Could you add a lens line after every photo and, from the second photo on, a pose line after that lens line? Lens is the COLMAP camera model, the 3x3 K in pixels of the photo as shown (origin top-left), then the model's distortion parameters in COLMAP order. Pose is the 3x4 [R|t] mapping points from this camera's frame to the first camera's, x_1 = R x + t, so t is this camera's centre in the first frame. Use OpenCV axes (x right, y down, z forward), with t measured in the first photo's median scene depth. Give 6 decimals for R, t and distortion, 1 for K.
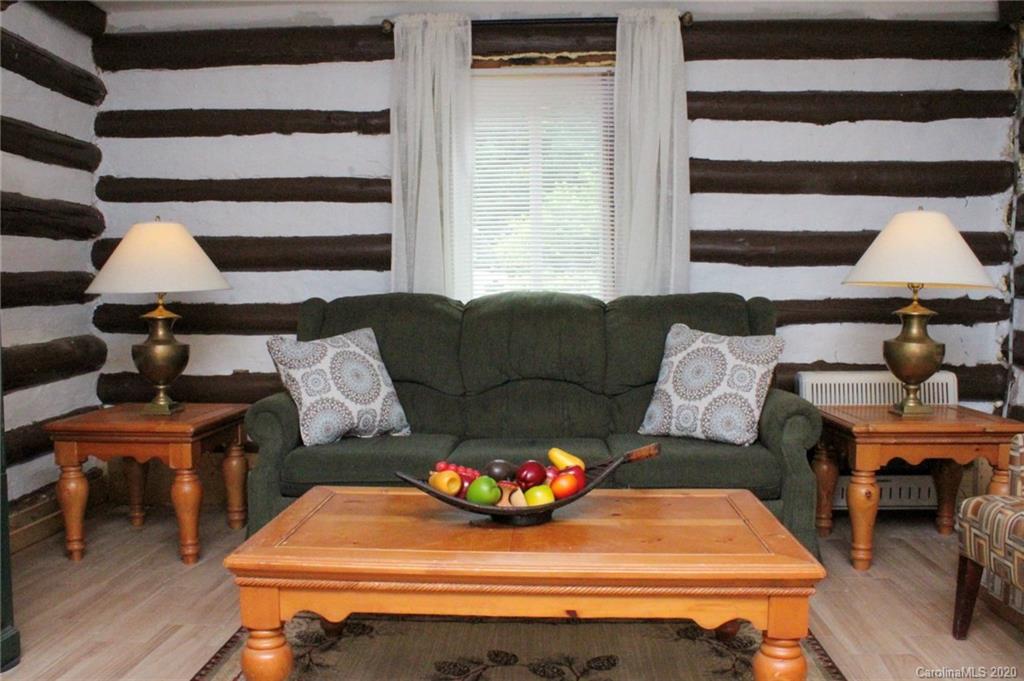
lens RADIAL K [[885.1, 0, 512.0], [0, 885.1, 340.5], [0, 0, 1]] dist [-0.161446, 0.134384]
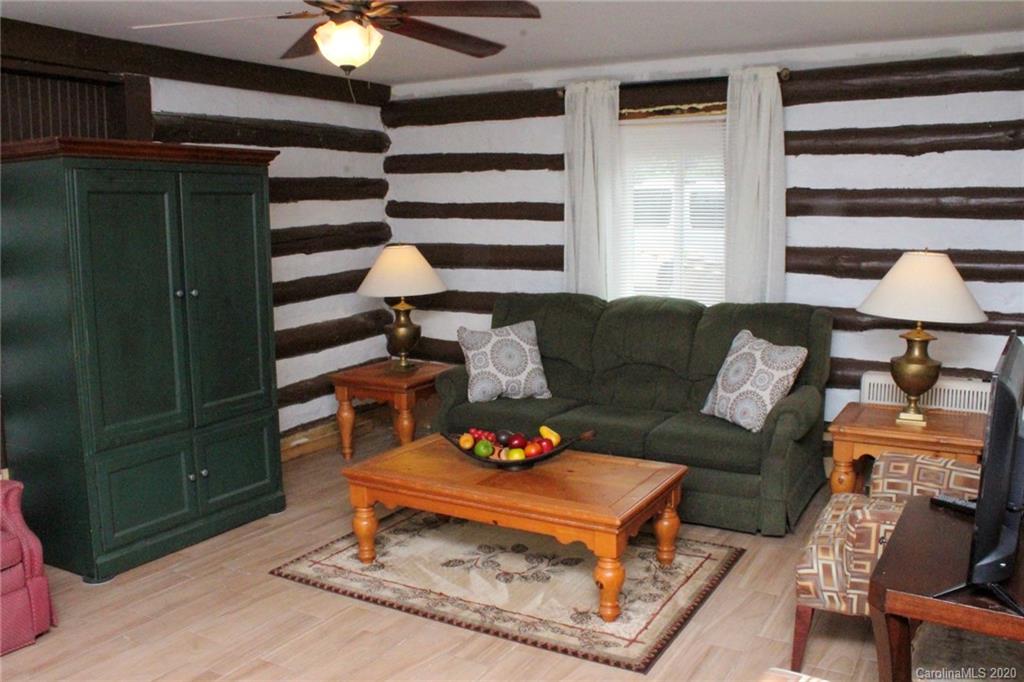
lens RADIAL K [[885.1, 0, 512.0], [0, 885.1, 341.0], [0, 0, 1]] dist [-0.161446, 0.134384]
pose [[0.889761, 0.059143, -0.452578, 0.434864], [-0.014920, 0.994808, 0.100669, -0.118371], [0.456182, -0.082819, 0.886024, -0.273040]]
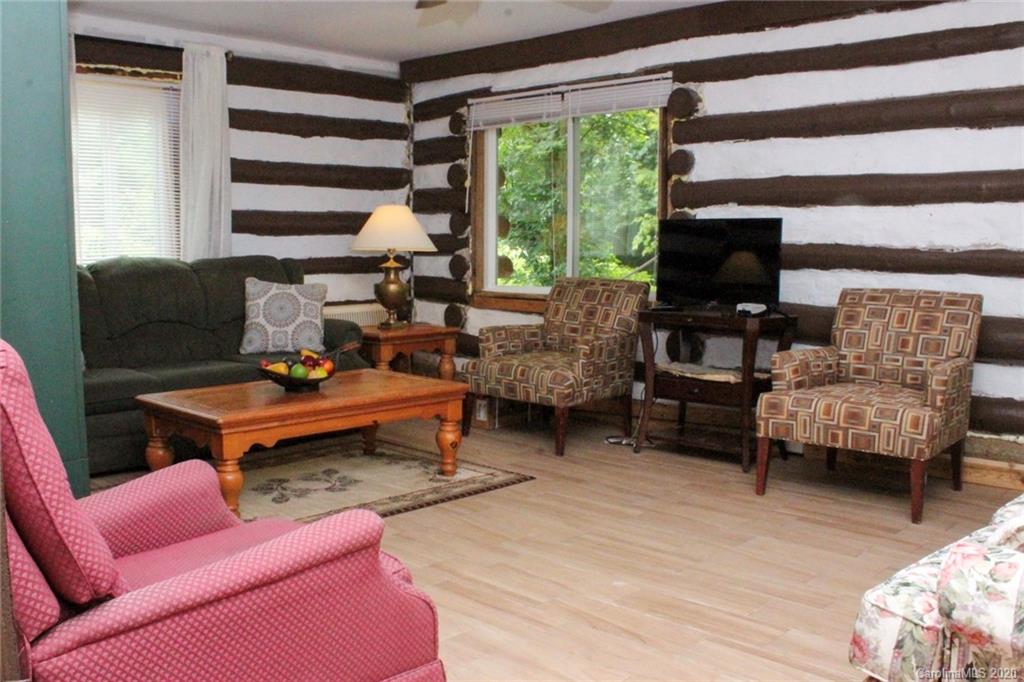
lens RADIAL K [[885.1, 0, 512.0], [0, 885.1, 341.0], [0, 0, 1]] dist [-0.161446, 0.134384]
pose [[0.669838, -0.077416, 0.738460, -0.550961], [0.038655, 0.996837, 0.069440, 0.001894], [-0.741500, -0.017968, 0.670712, -0.262656]]
